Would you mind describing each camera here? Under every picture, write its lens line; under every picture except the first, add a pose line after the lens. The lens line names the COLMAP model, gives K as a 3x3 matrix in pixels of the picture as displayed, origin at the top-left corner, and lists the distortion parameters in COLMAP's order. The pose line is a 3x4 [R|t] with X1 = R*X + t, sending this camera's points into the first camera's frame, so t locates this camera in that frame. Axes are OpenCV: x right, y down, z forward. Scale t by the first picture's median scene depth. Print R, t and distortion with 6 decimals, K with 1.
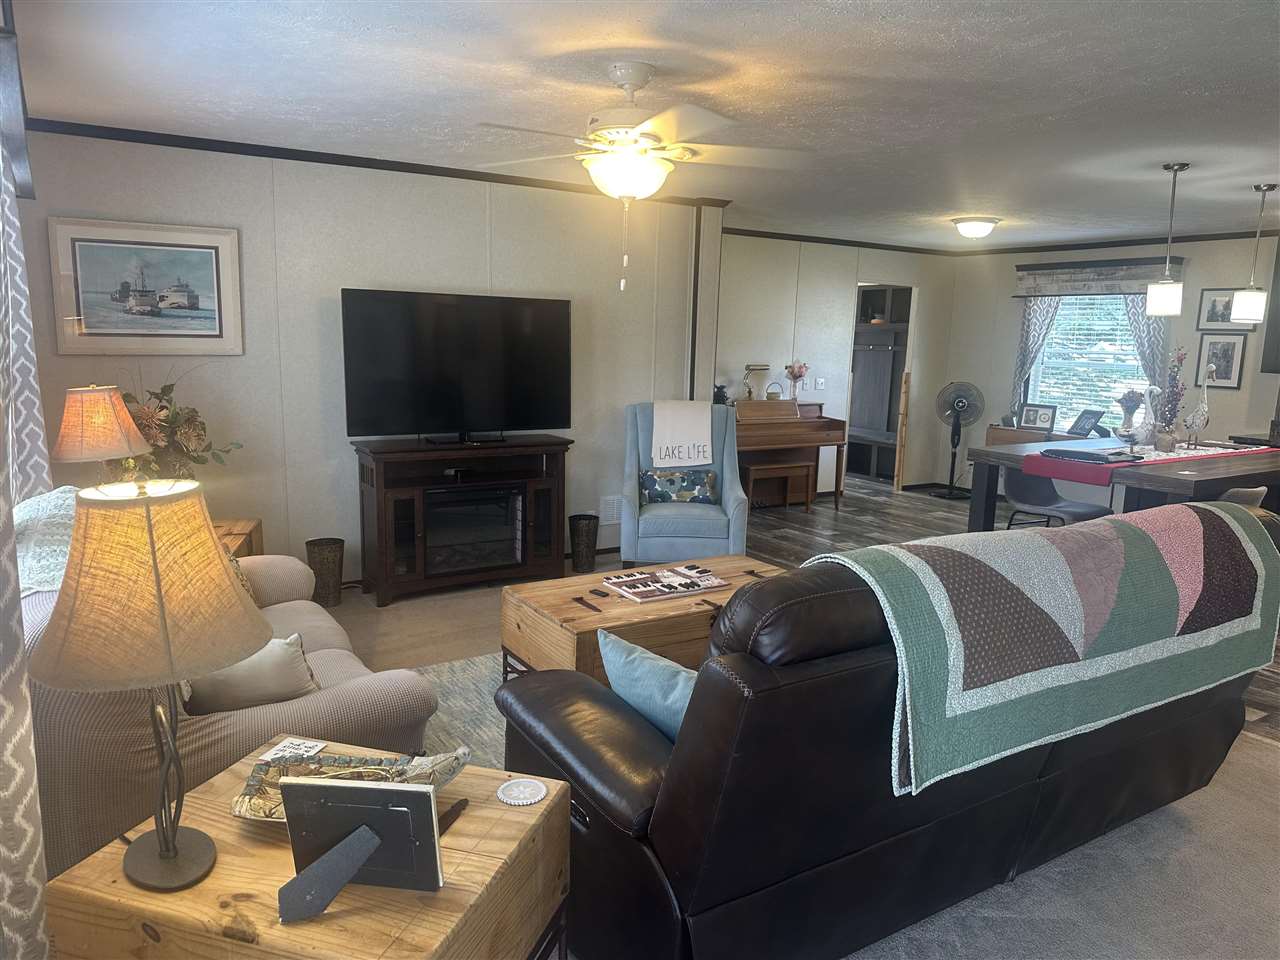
lens RADIAL K [[901.7, 0, 641.1], [0, 901.7, 482.2], [0, 0, 1]] dist [0.022119, -0.027221]
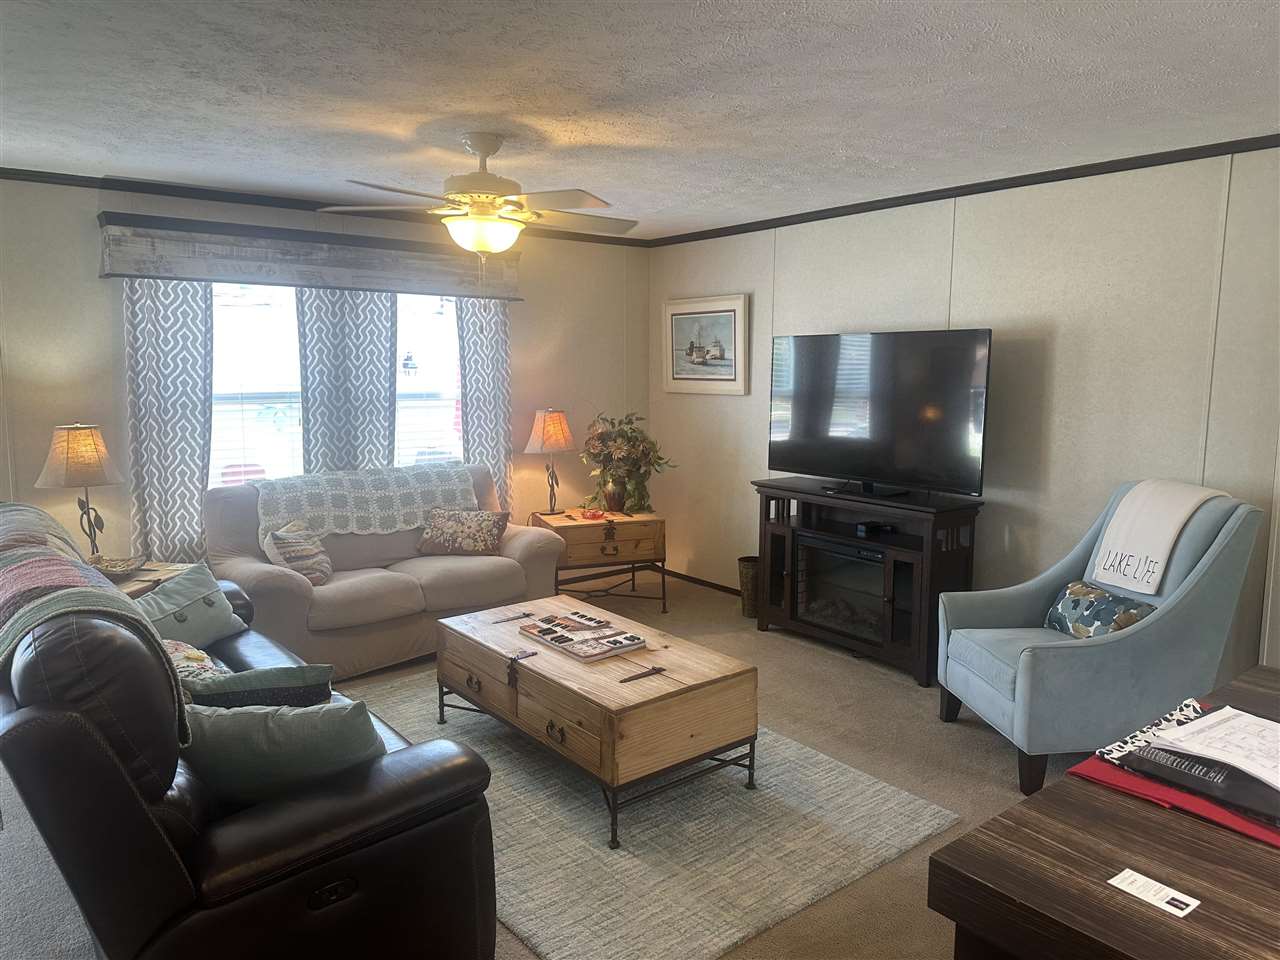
lens RADIAL K [[885.2, 0, 636.1], [0, 885.2, 470.4], [0, 0, 1]] dist [0.089043, -0.003300]
pose [[0.100069, 0.097947, -0.990148, 0.780184], [-0.160890, 0.983639, 0.081042, -0.118818], [0.981886, 0.151195, 0.114191, 0.766686]]
